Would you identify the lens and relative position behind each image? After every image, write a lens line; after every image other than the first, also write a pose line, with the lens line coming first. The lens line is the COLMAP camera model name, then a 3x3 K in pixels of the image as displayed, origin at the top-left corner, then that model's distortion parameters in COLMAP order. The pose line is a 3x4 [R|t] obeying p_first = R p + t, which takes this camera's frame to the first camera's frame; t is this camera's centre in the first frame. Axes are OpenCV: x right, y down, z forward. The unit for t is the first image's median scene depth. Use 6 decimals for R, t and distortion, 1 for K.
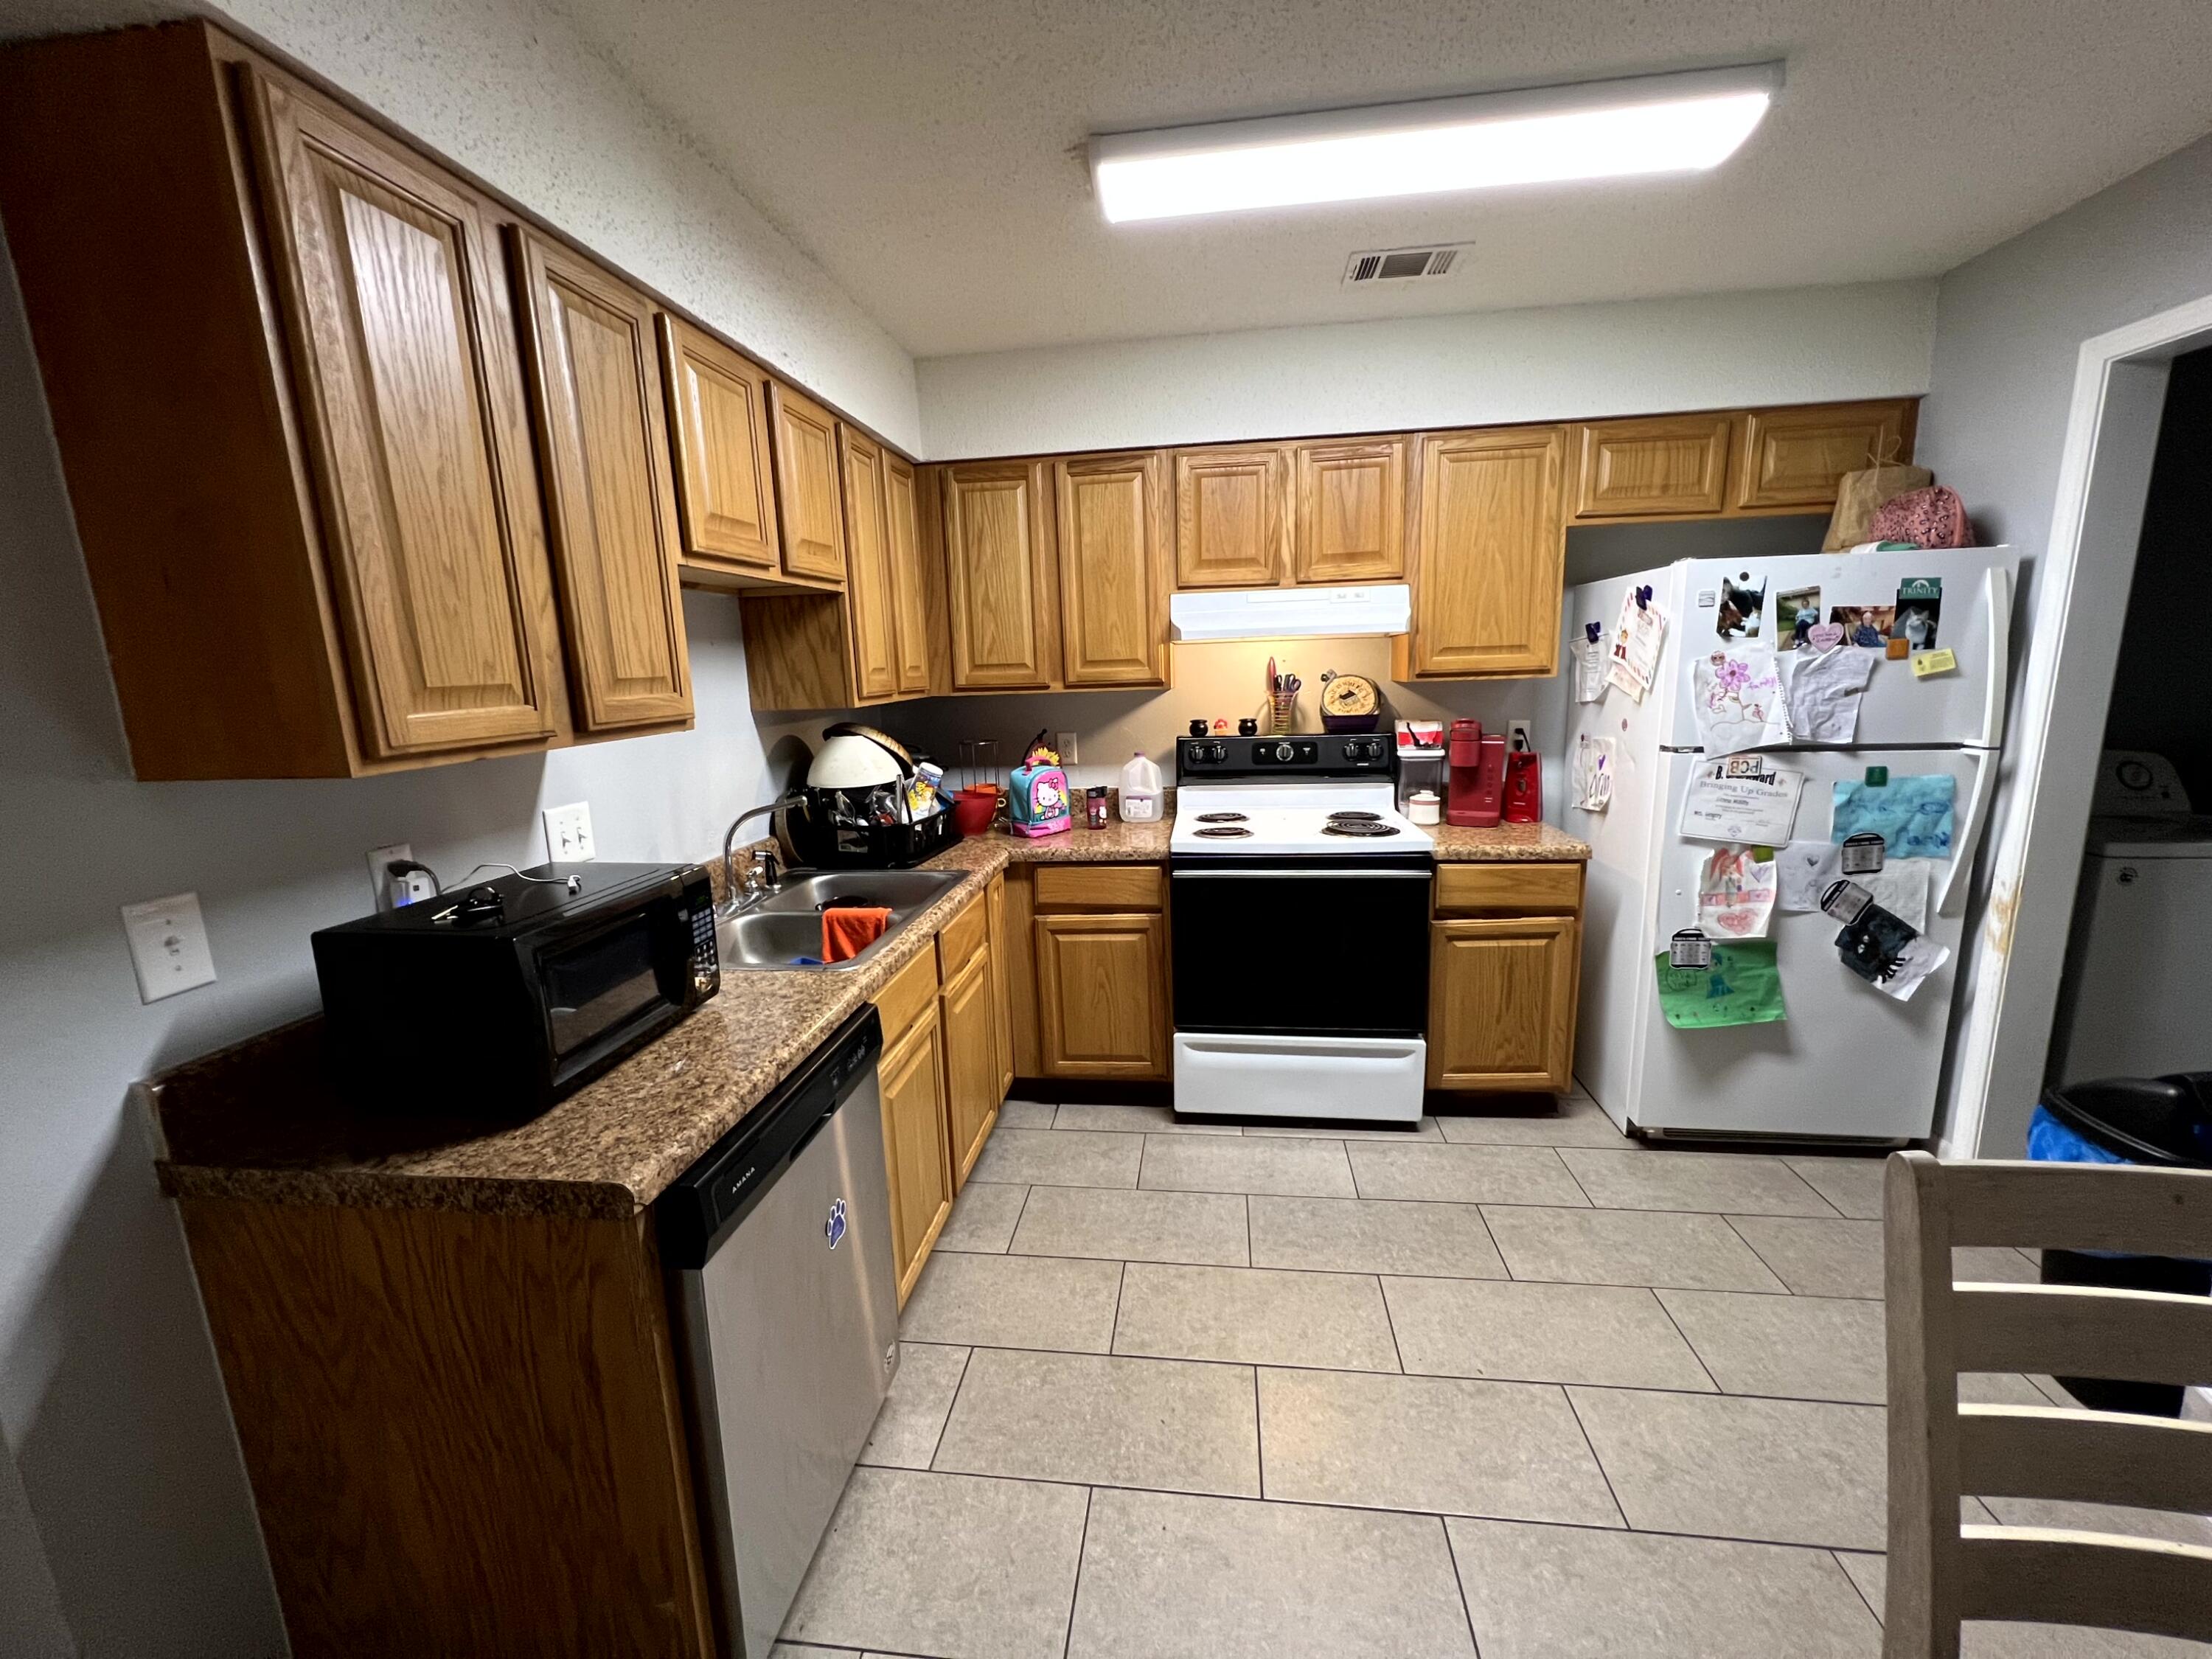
lens RADIAL K [[895.1, 0, 1107.3], [0, 895.1, 833.7], [0, 0, 1]] dist [-0.002777, 0.001232]
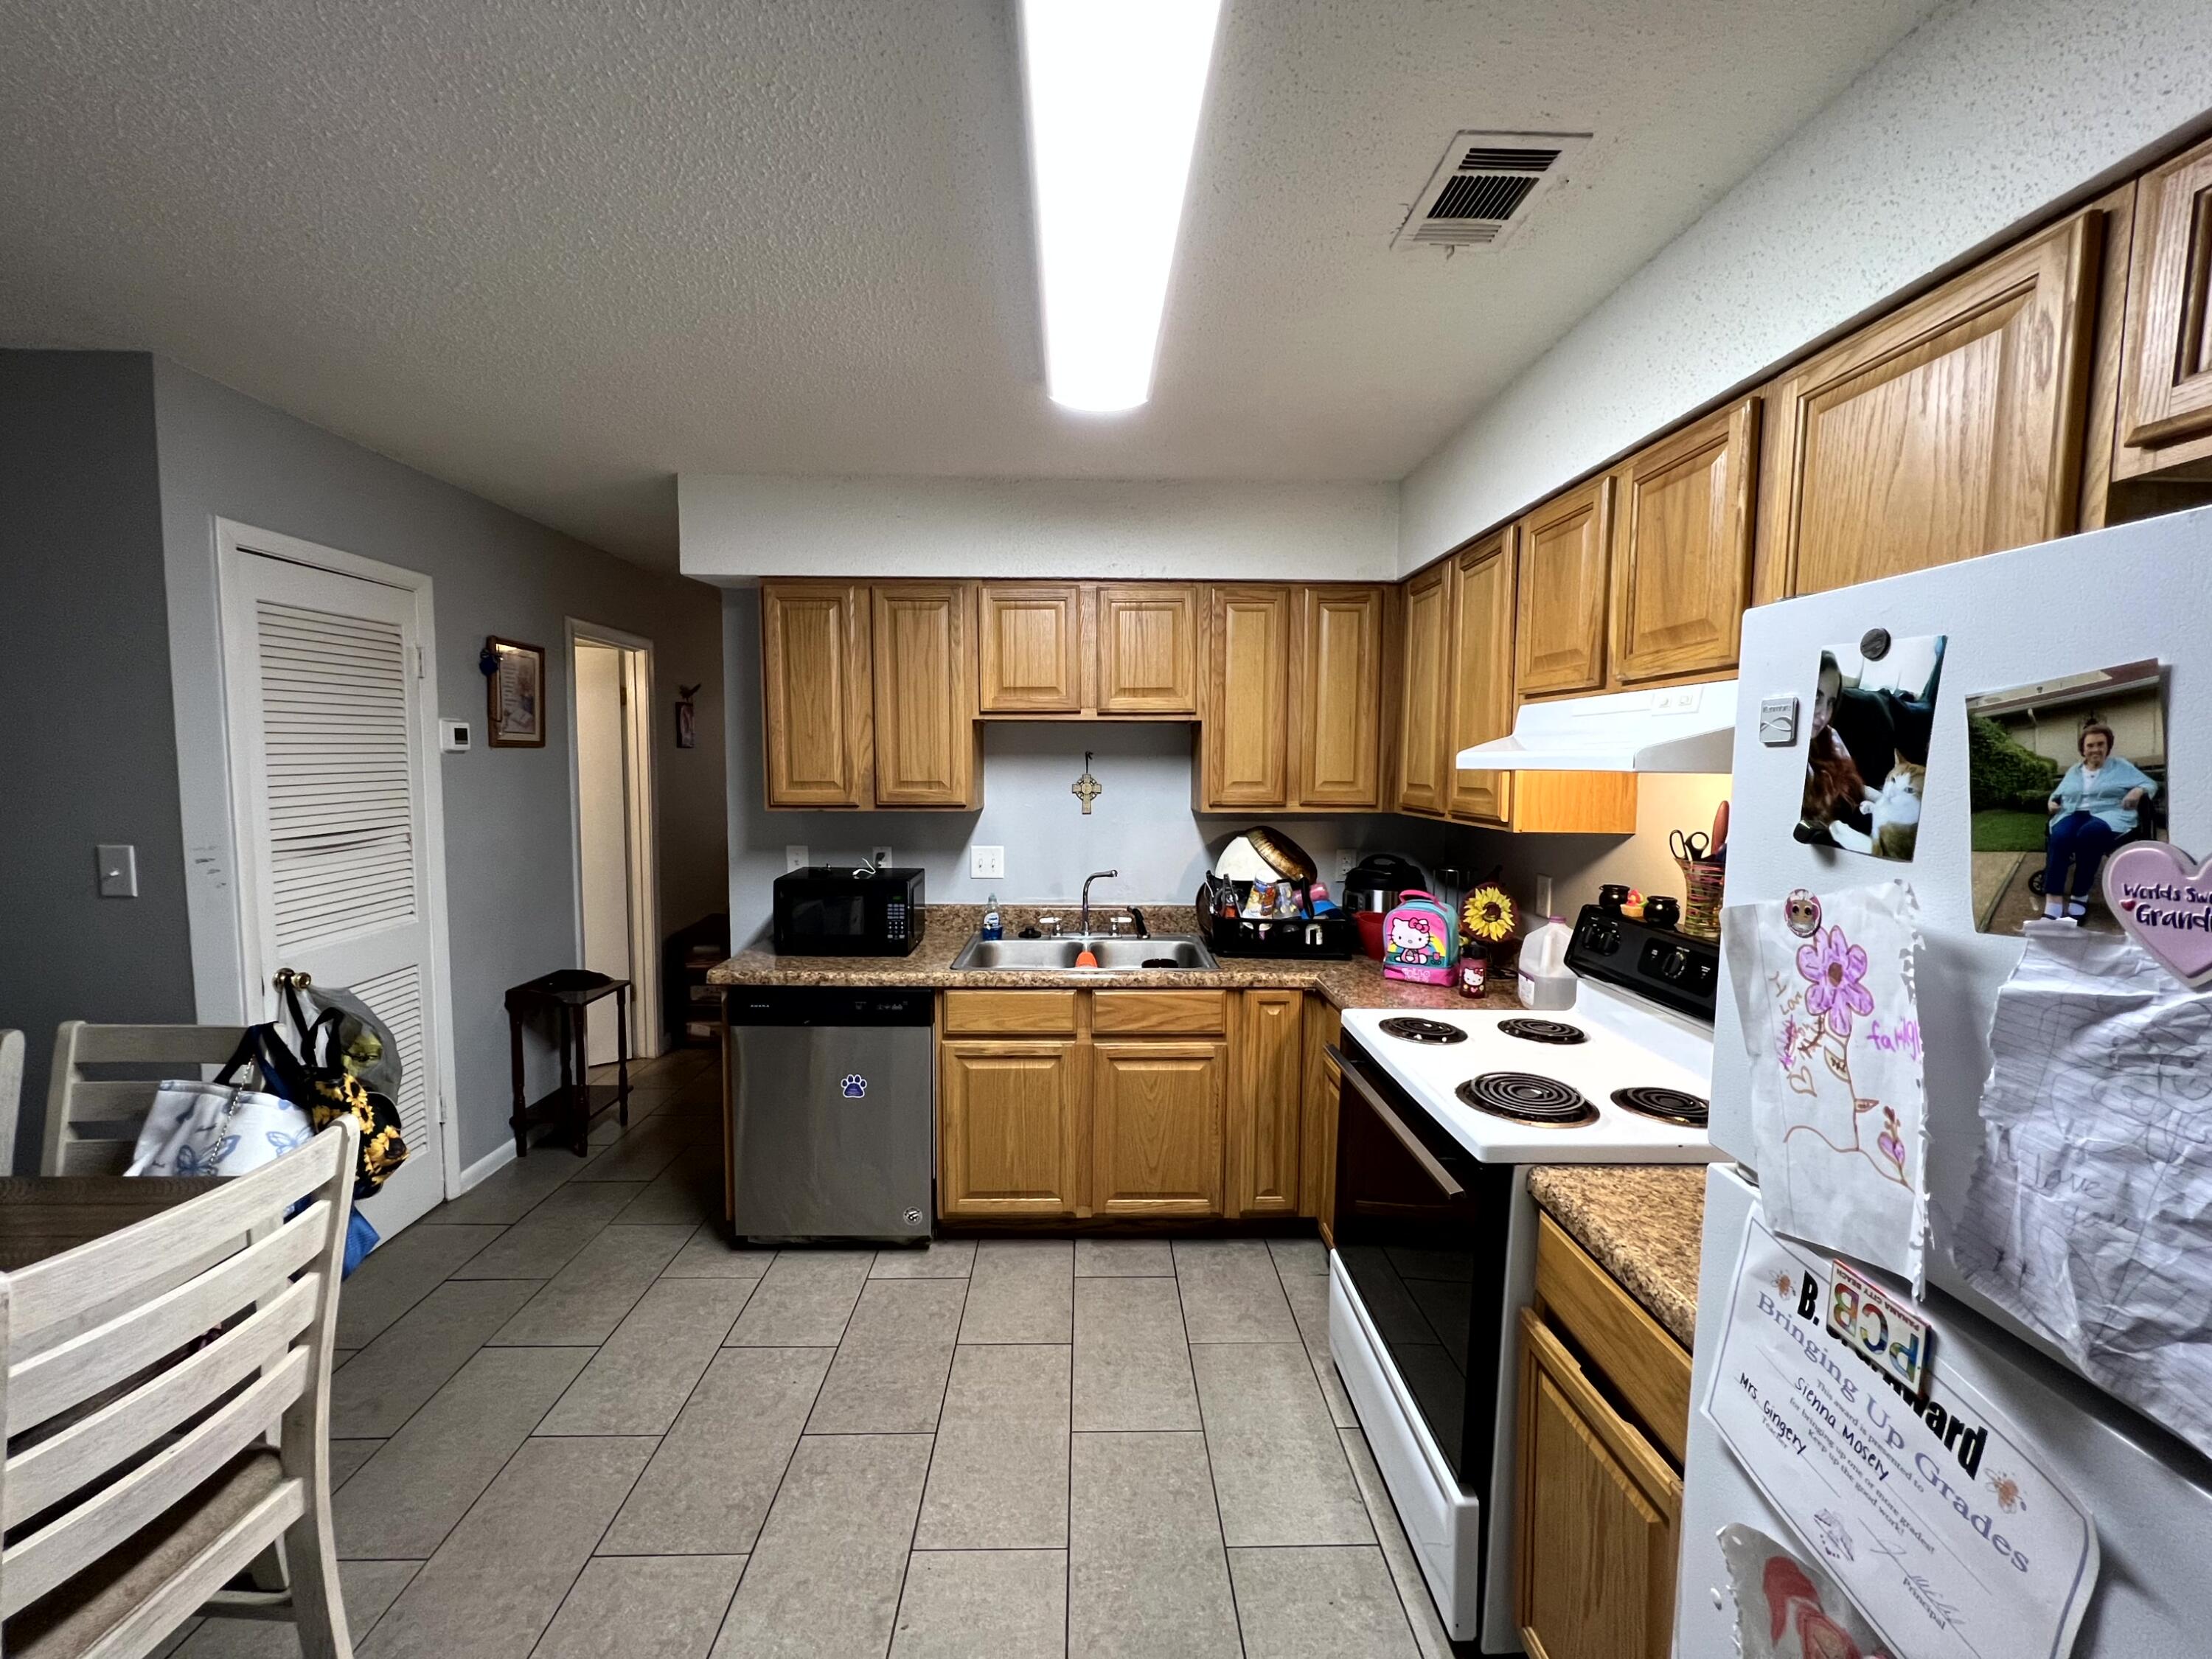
lens RADIAL K [[896.3, 0, 1105.6], [0, 896.3, 831.6], [0, 0, 1]] dist [-0.003072, 0.001212]
pose [[0.137001, 0.112590, -0.984152, 0.987340], [-0.197891, 0.976603, 0.084178, -0.210317], [0.970603, 0.183222, 0.156076, 0.747705]]
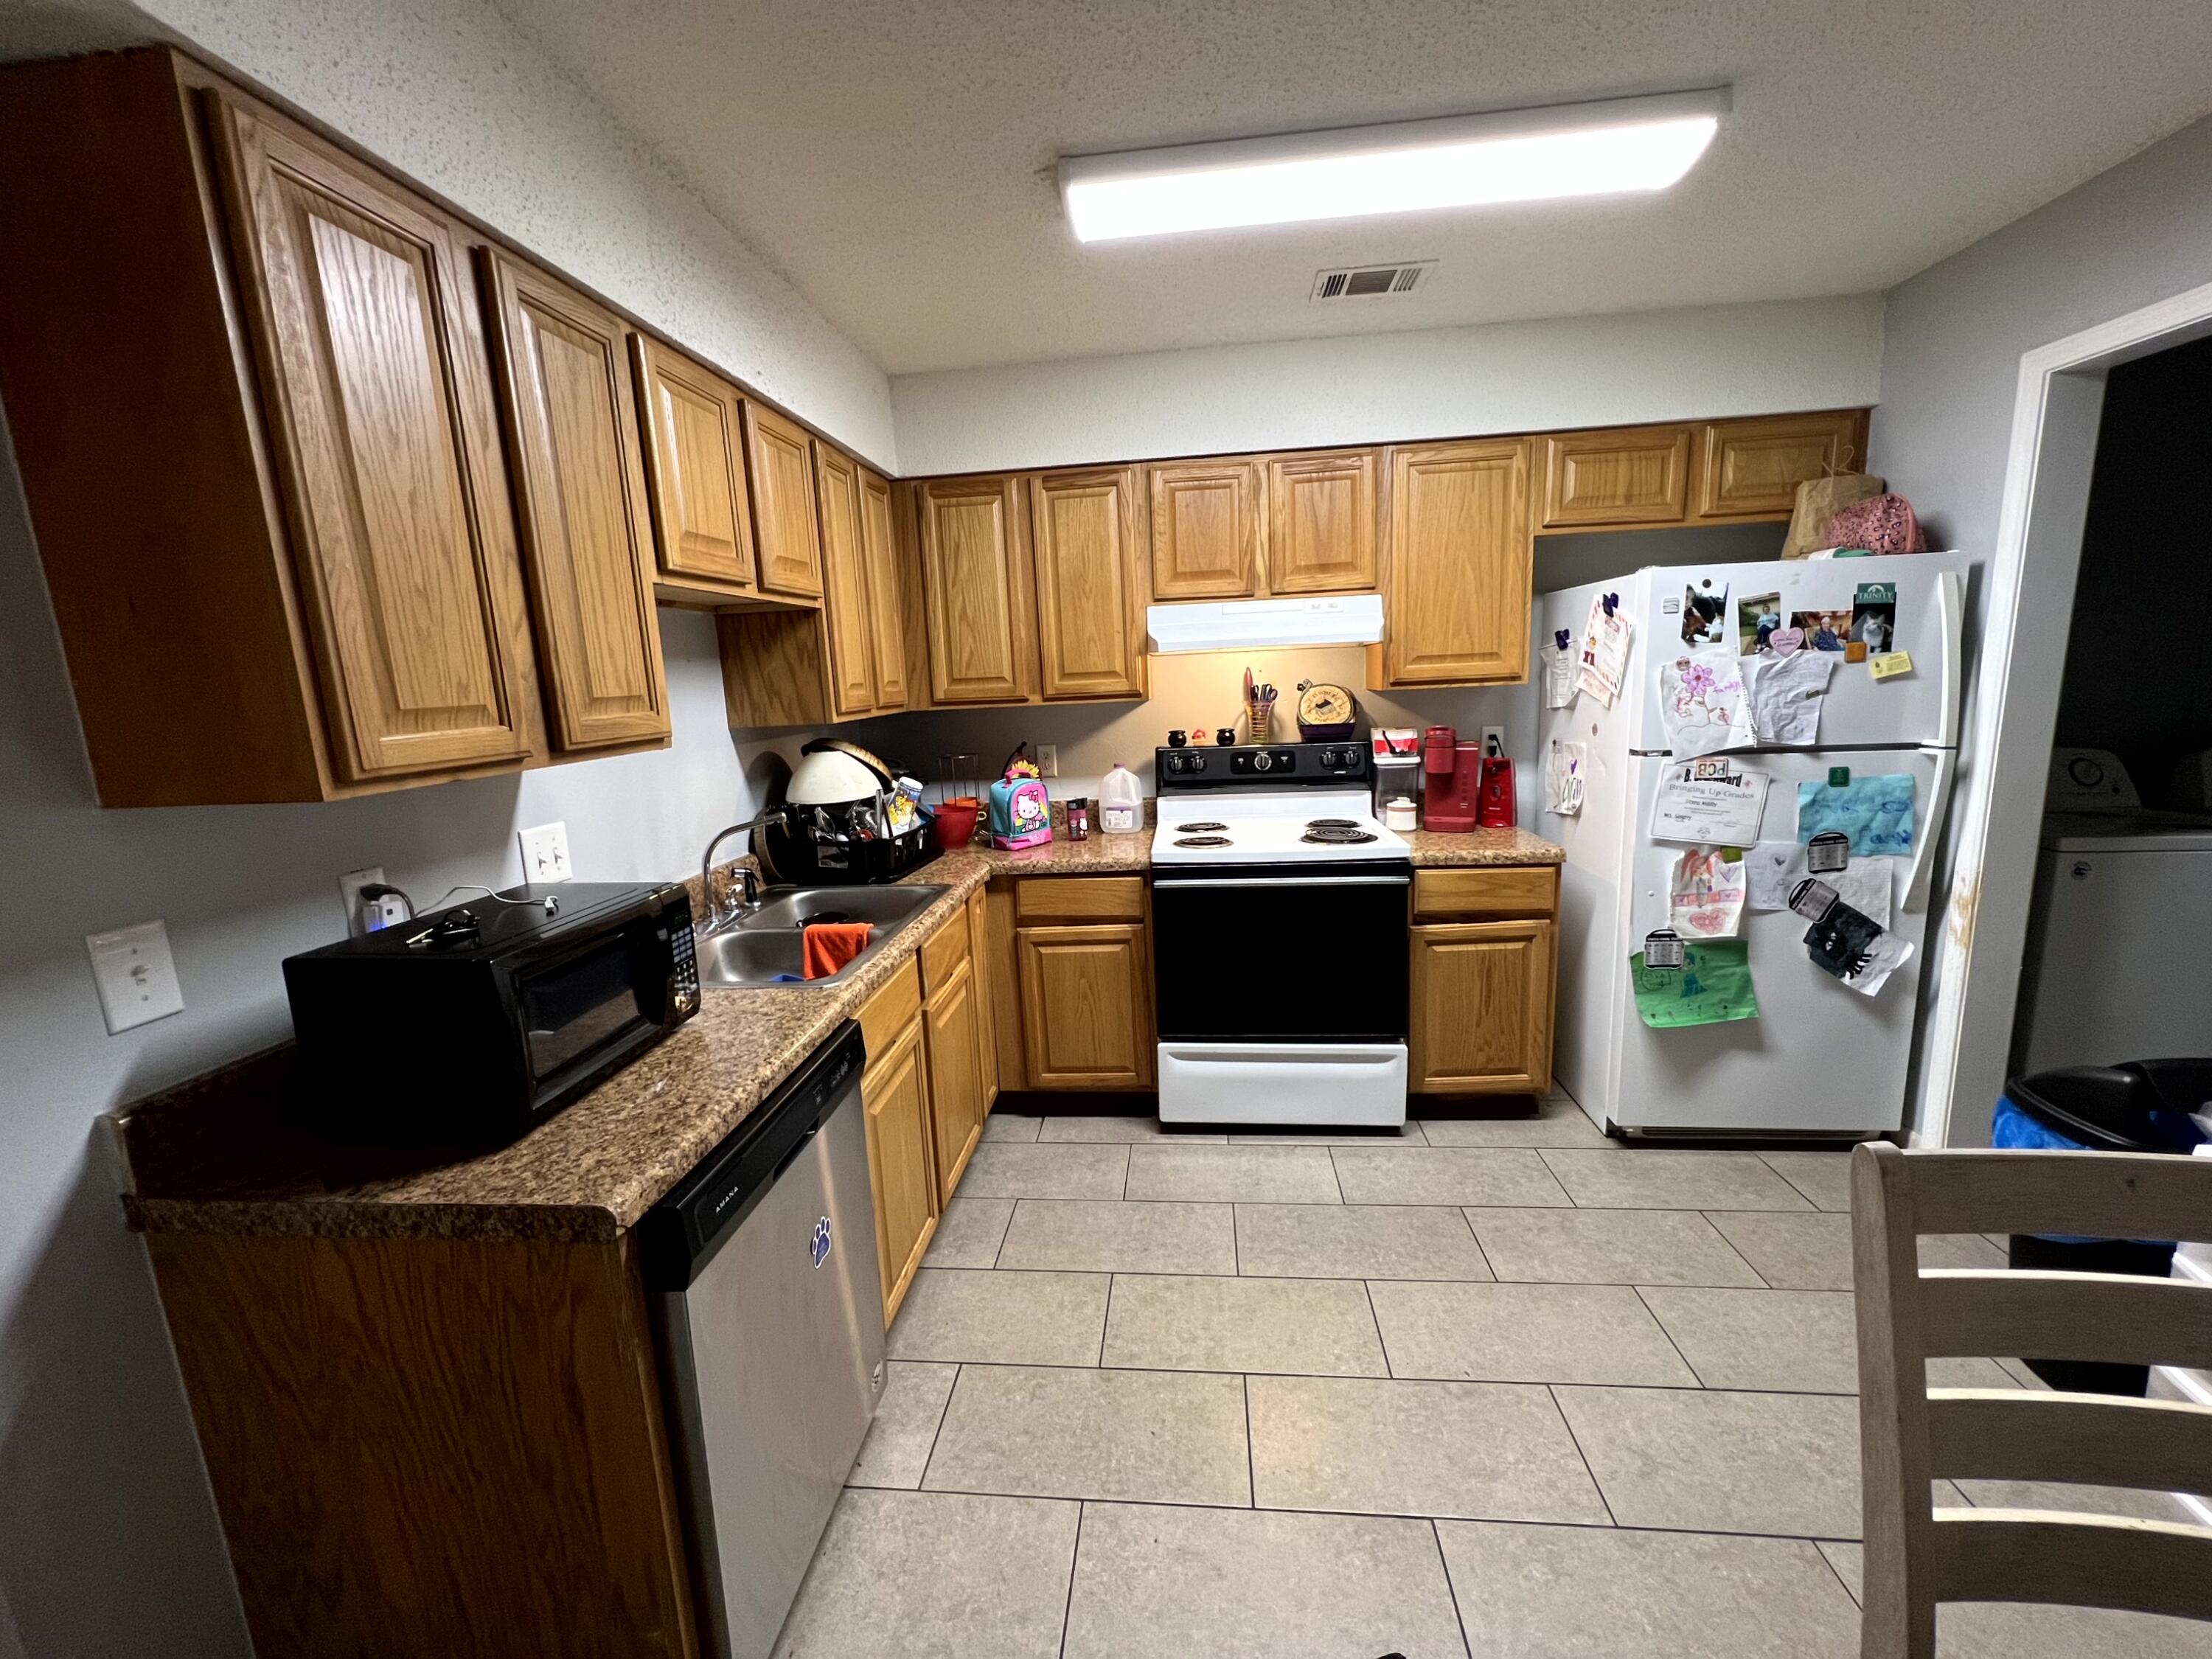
lens RADIAL K [[895.1, 0, 1108.1], [0, 895.1, 833.5], [0, 0, 1]] dist [-0.002777, 0.001232]
pose [[0.999628, -0.016405, 0.021796, 0.000871], [0.016682, 0.999781, -0.012613, -0.000124], [-0.021584, 0.012972, 0.999683, -0.004193]]
